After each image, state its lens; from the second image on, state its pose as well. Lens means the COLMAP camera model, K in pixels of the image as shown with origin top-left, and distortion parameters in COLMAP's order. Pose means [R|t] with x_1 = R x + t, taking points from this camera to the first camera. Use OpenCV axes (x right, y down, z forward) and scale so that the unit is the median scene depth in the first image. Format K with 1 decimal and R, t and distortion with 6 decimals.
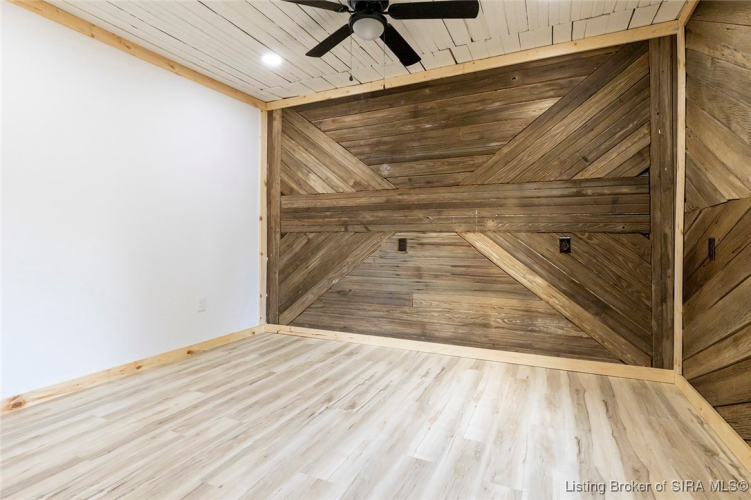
lens RADIAL K [[358.6, 0, 375.5], [0, 358.6, 250.0], [0, 0, 1]] dist [-0.001022, -0.000248]
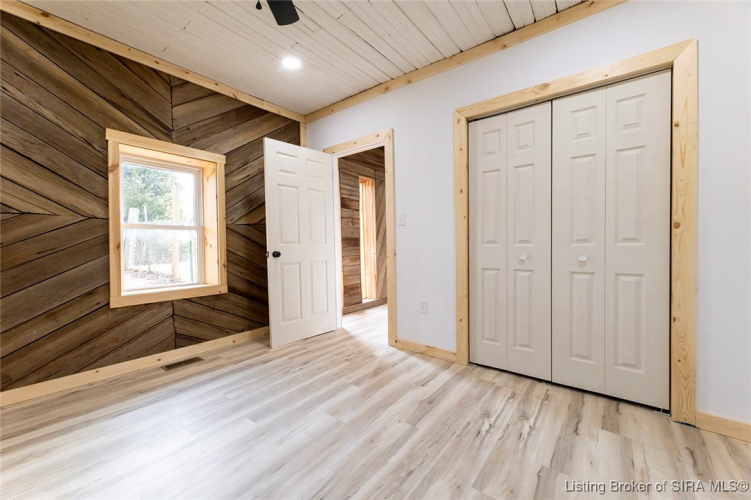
lens RADIAL K [[305.4, 0, 373.4], [0, 305.4, 239.0], [0, 0, 1]] dist [-0.000441, -0.000062]
pose [[-0.980274, 0.009335, 0.197424, -0.489793], [0.009373, 0.999956, -0.000741, -0.051329], [-0.197422, 0.001124, -0.980318, 1.872994]]
